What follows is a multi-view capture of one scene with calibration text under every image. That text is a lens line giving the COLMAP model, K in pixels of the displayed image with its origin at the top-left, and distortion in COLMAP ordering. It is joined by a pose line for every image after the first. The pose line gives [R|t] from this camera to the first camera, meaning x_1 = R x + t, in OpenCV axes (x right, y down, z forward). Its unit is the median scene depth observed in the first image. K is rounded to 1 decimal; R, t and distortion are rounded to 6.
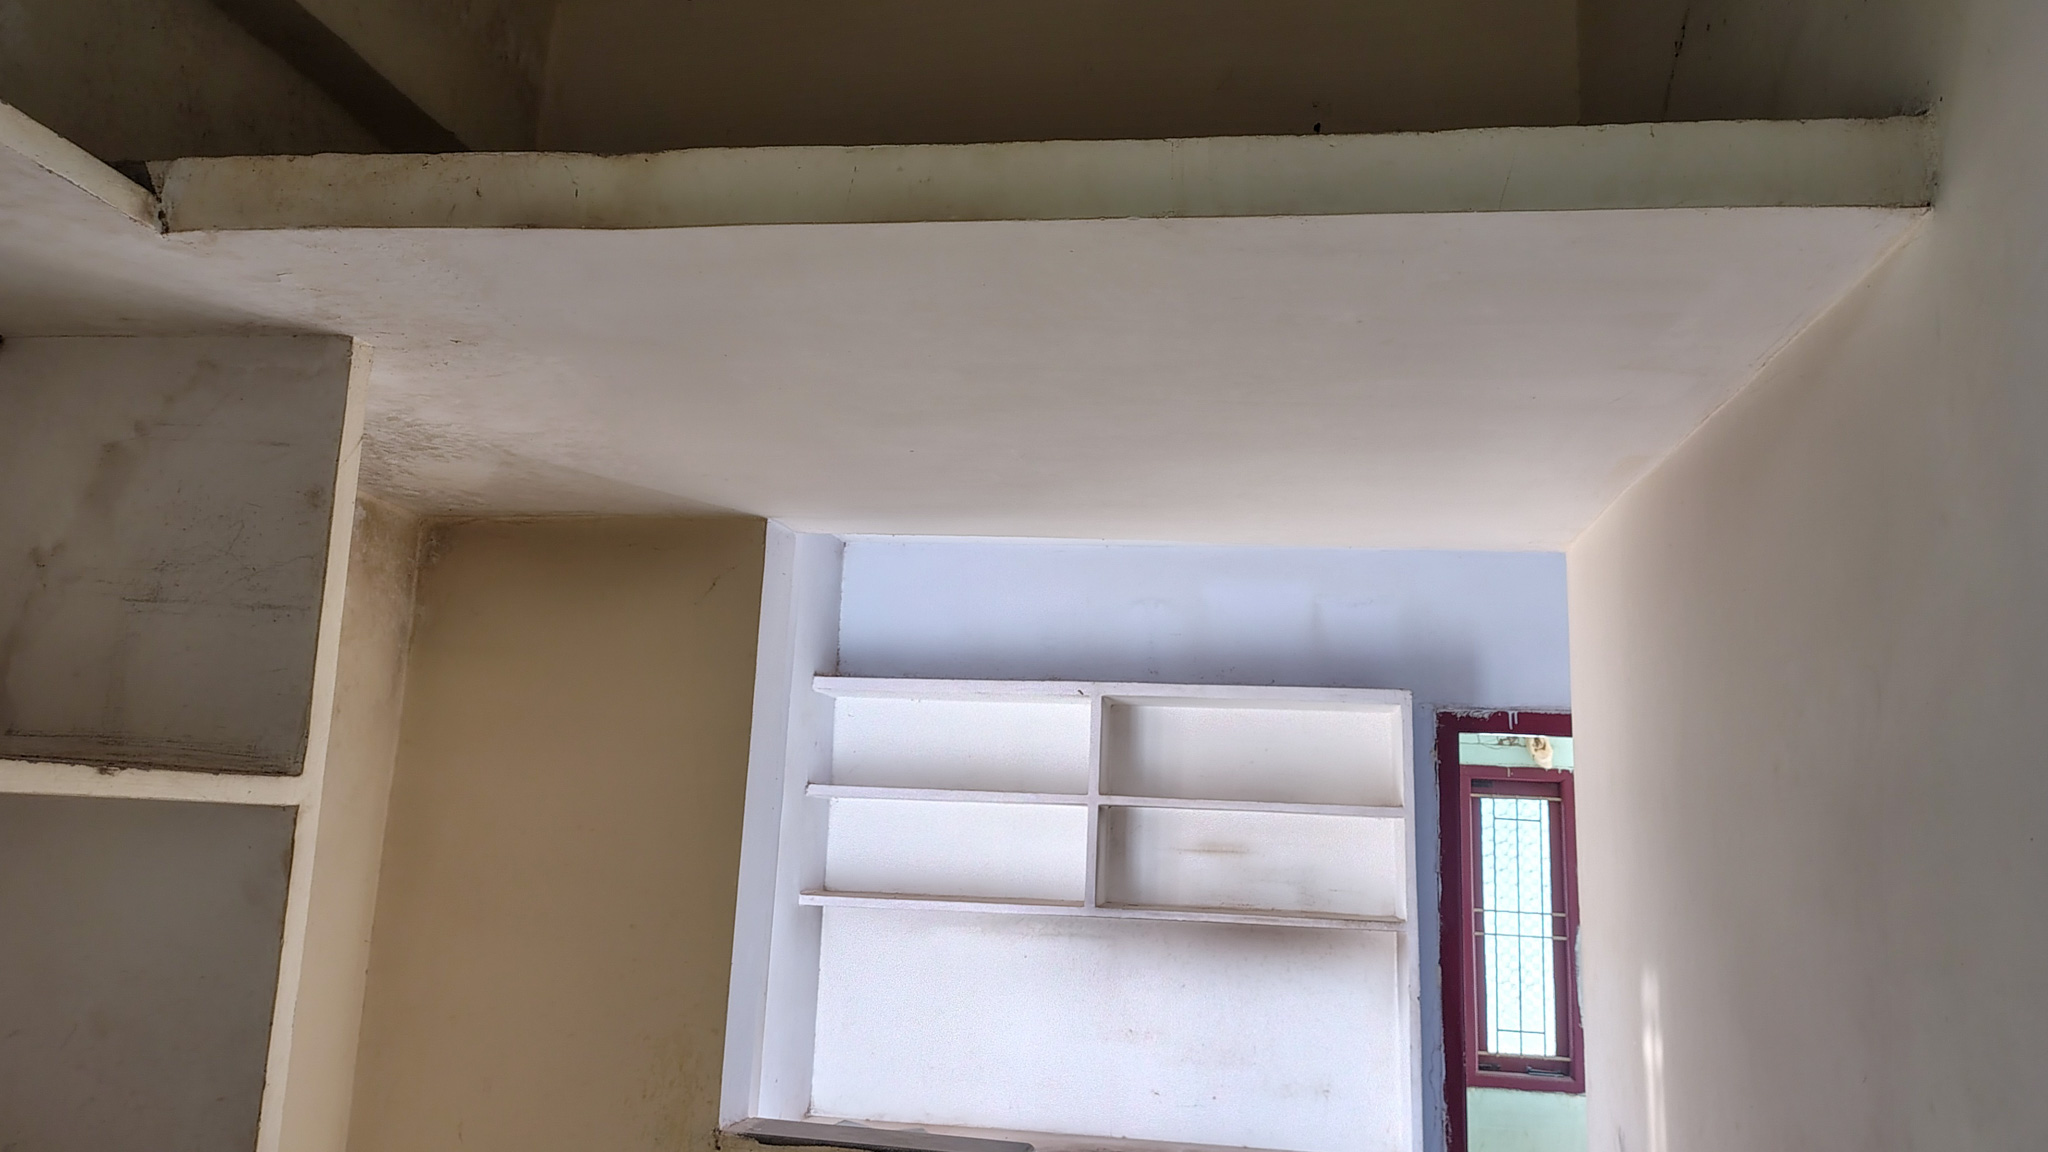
lens RADIAL K [[1591.8, 0, 1019.7], [0, 1591.8, 550.9], [0, 0, 1]] dist [0.122970, -0.225256]
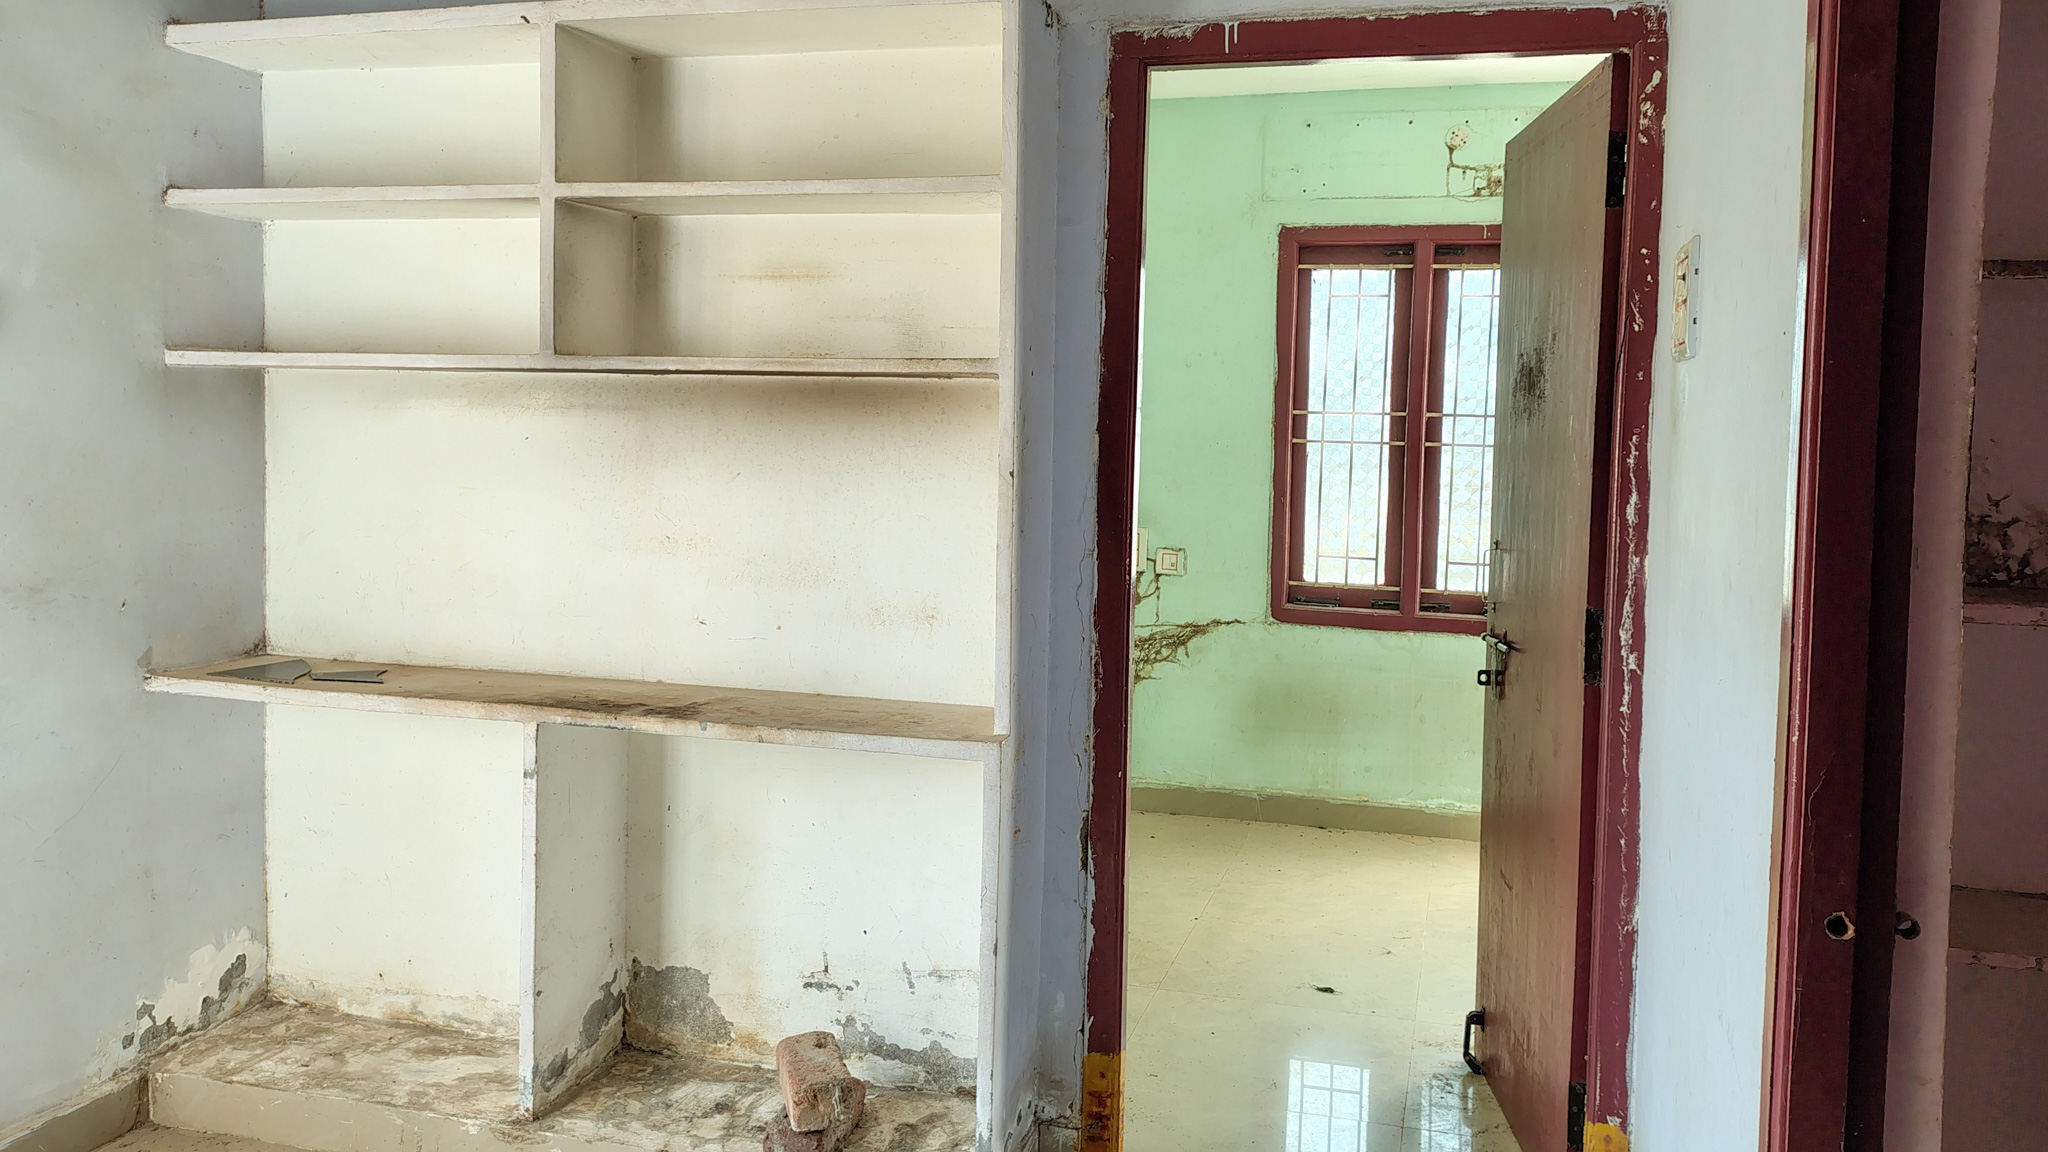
lens RADIAL K [[1591.8, 0, 1019.7], [0, 1591.8, 550.9], [0, 0, 1]] dist [0.122970, -0.225256]
pose [[0.990906, -0.007870, -0.134326, 0.308400], [0.041670, 0.967159, 0.250734, 0.137197], [0.127941, -0.254051, 0.958691, 0.357536]]
